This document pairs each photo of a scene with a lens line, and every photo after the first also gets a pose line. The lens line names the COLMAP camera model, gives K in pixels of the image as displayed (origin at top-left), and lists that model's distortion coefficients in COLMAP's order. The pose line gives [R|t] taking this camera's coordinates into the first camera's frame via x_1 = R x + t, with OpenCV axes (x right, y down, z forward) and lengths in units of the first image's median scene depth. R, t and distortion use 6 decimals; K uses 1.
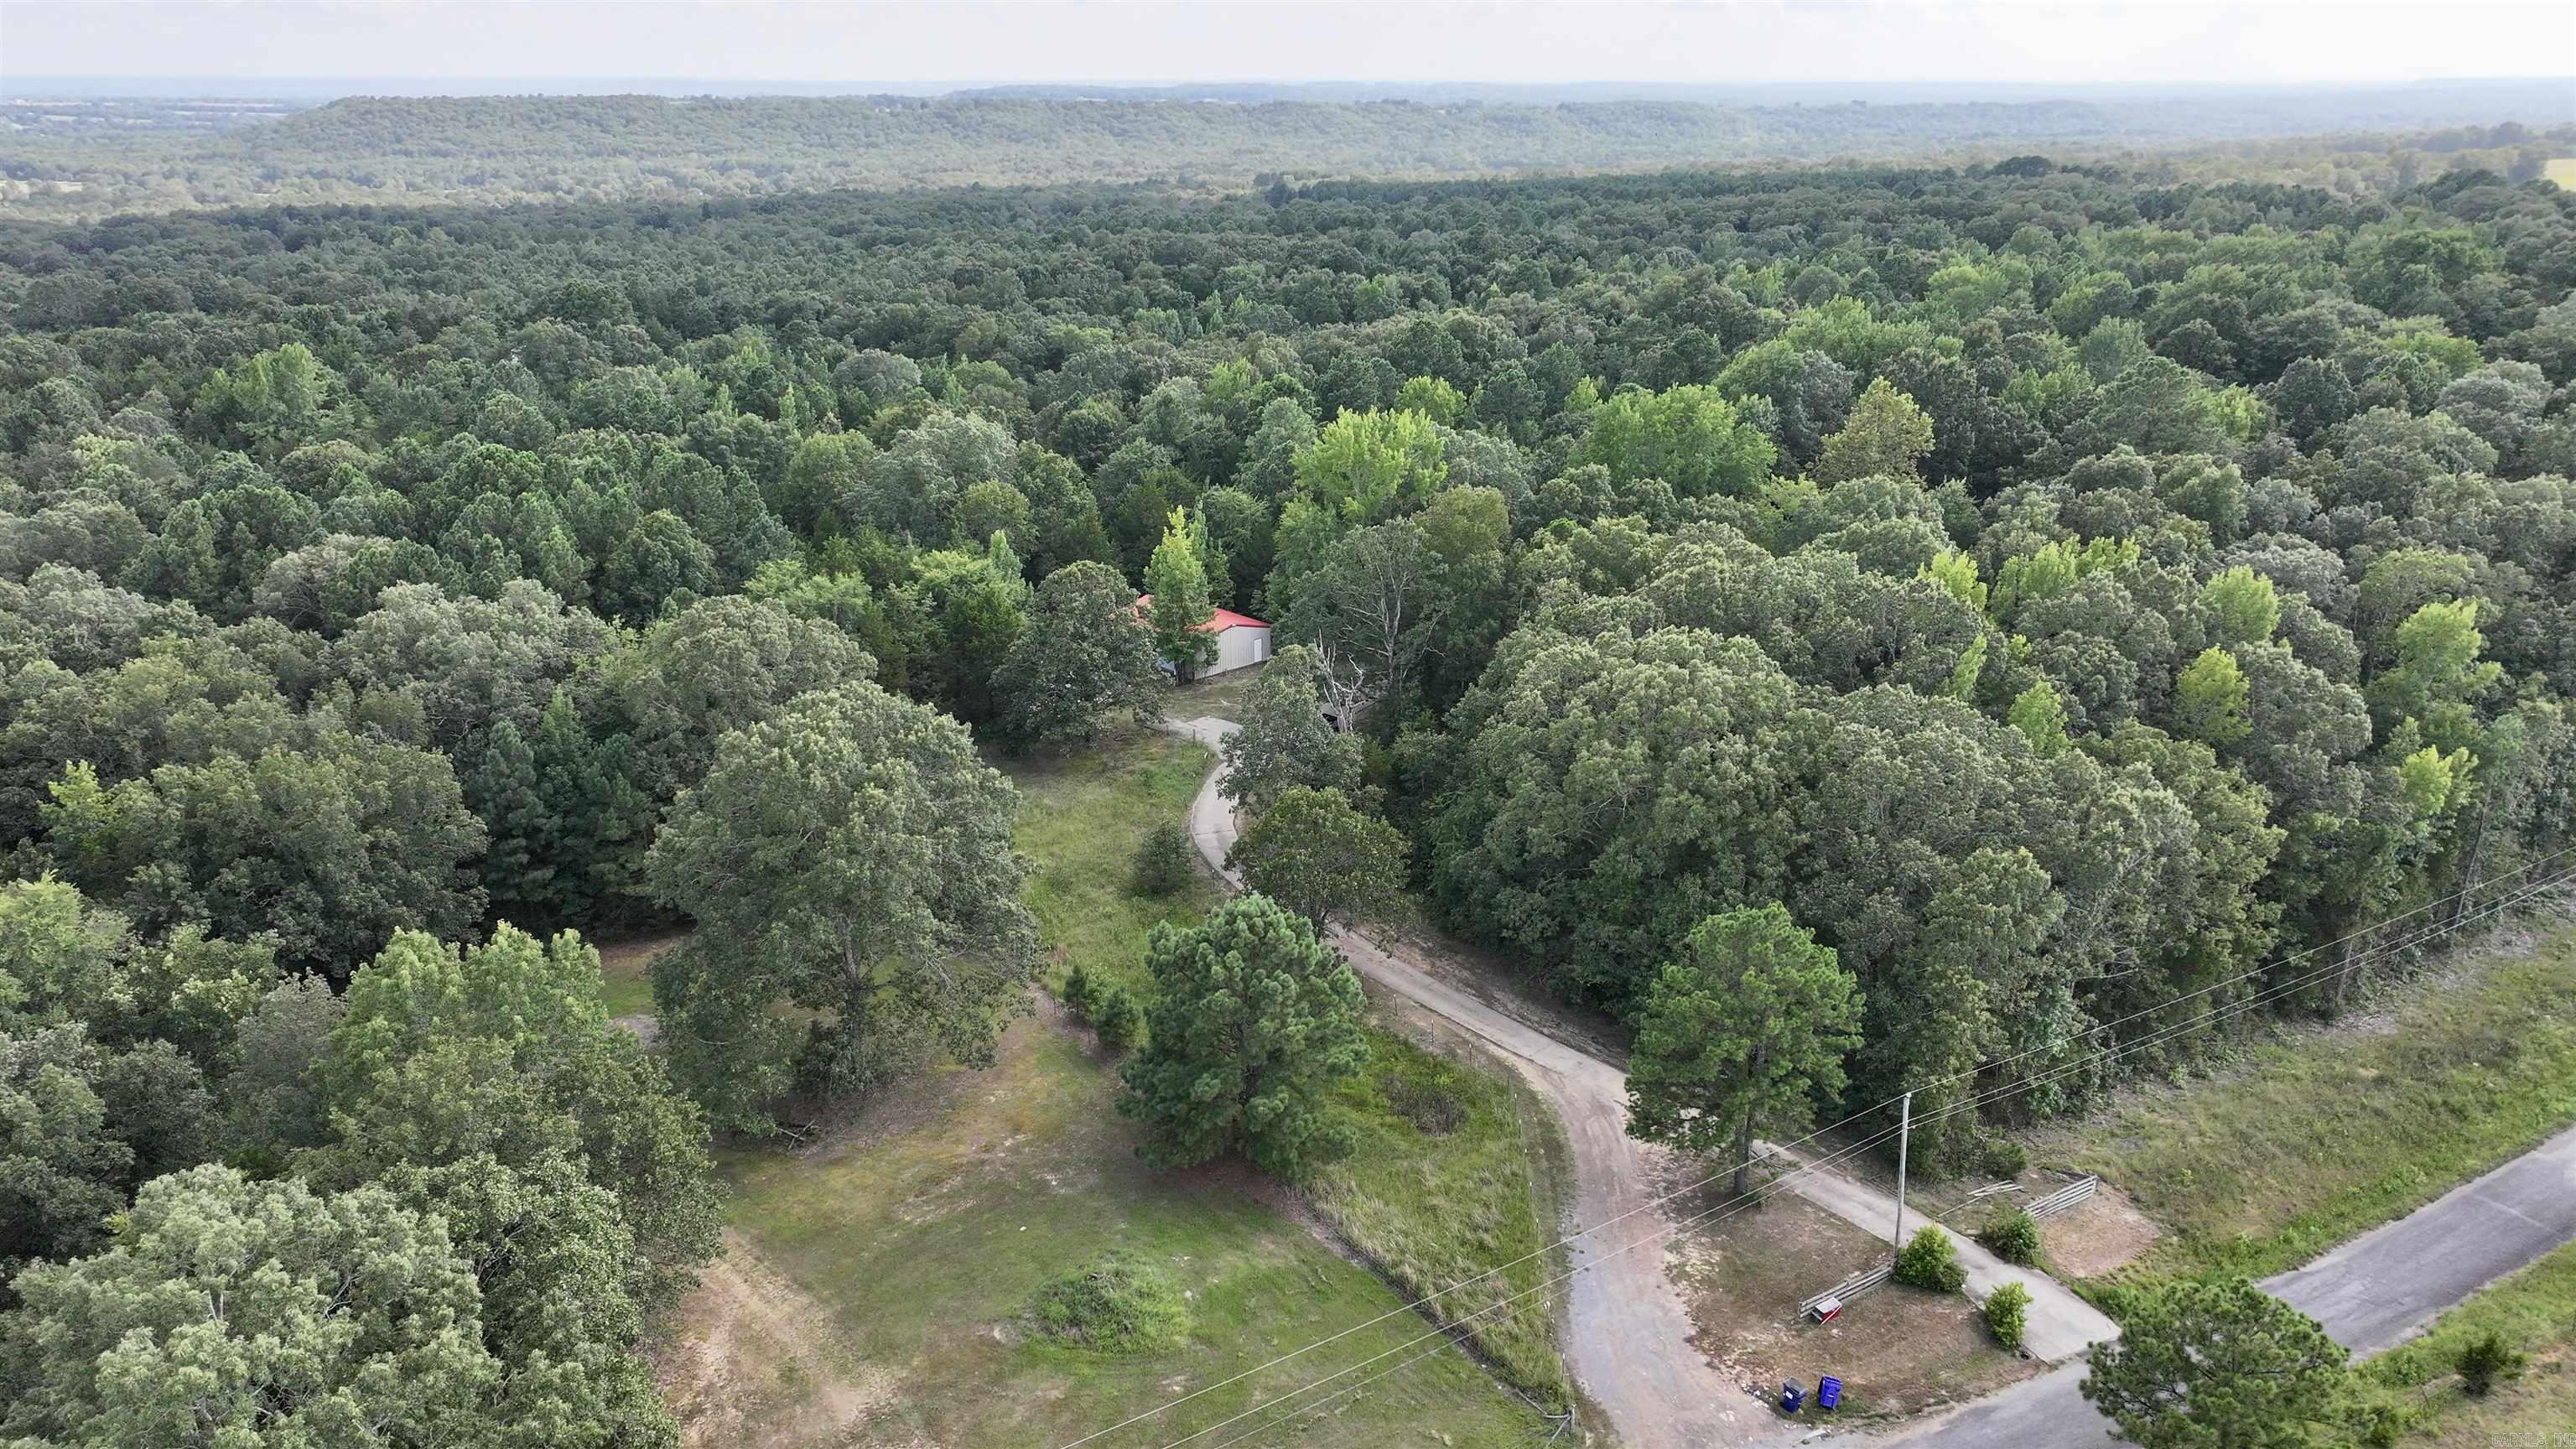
lens RADIAL K [[1808.8, 0, 1289.3], [0, 1808.8, 707.9], [0, 0, 1]] dist [-0.005255, 0.022318]
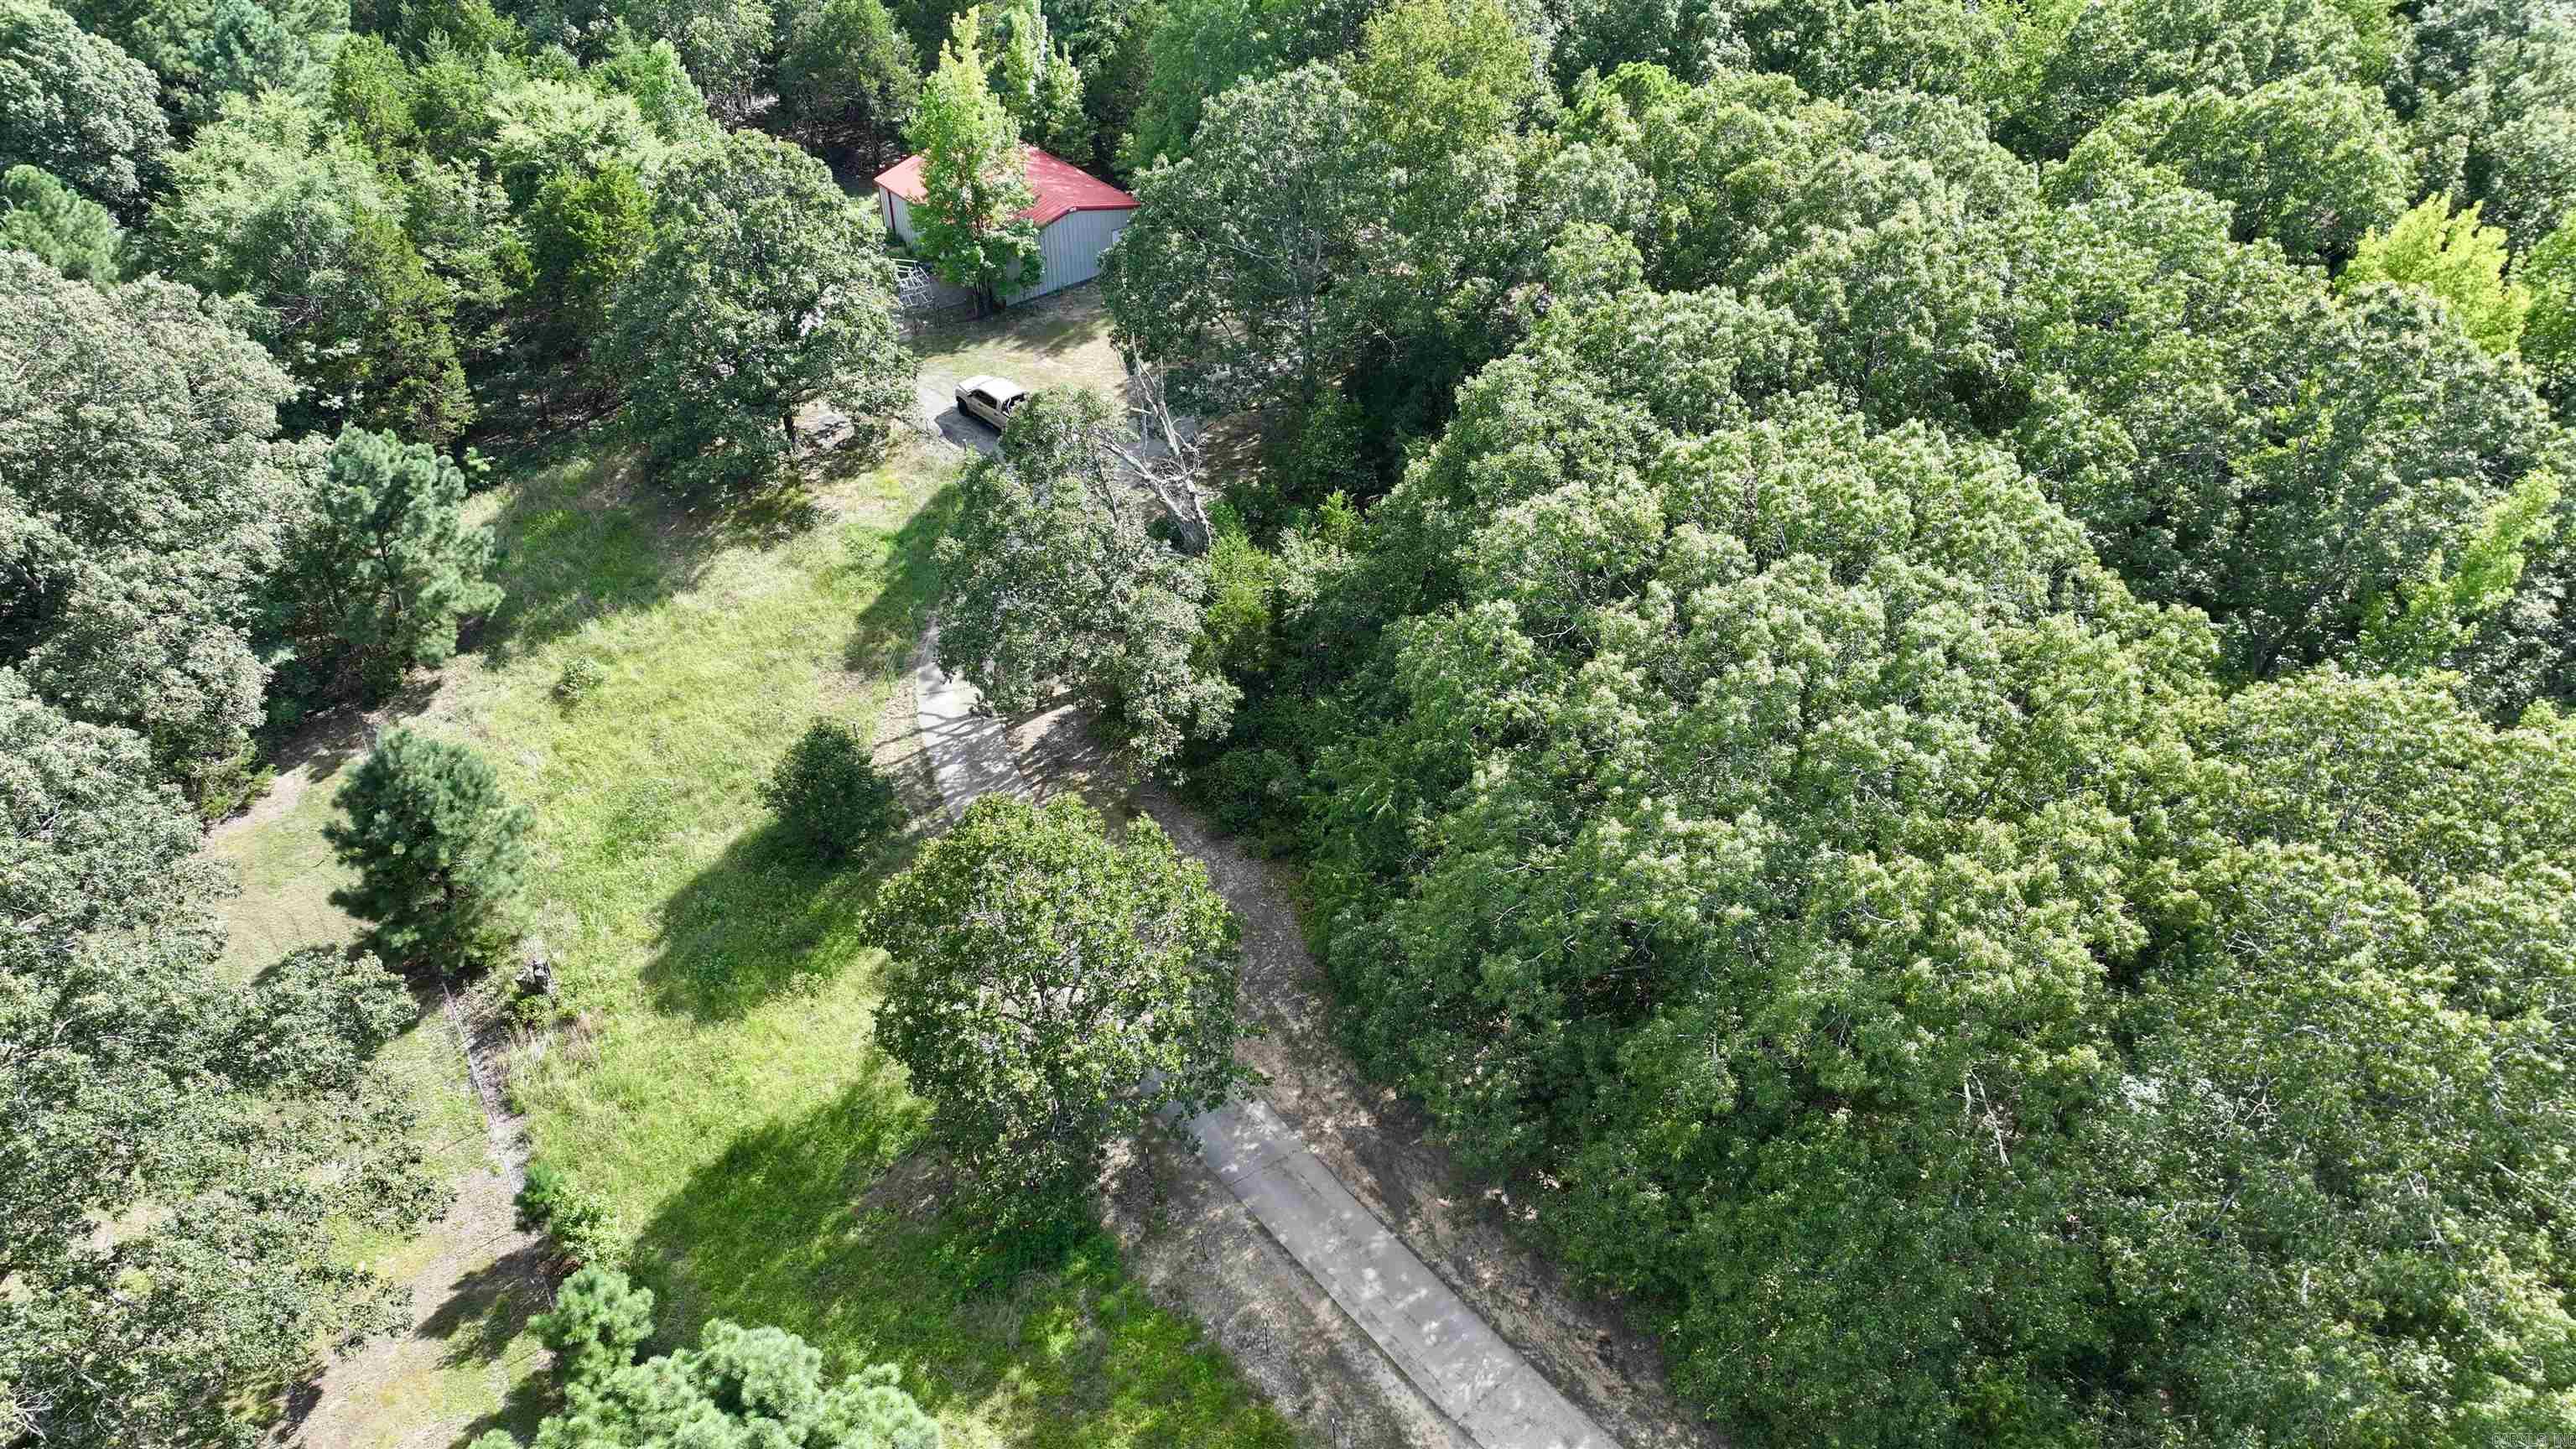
lens RADIAL K [[1810.9, 0, 1288.0], [0, 1810.9, 724.5], [0, 0, 1]] dist [0.013707, 0.004056]
pose [[0.999182, 0.024212, -0.032399, 0.047369], [-0.011879, 0.941378, 0.337145, -0.066321], [0.038663, -0.336484, 0.940895, 0.289200]]
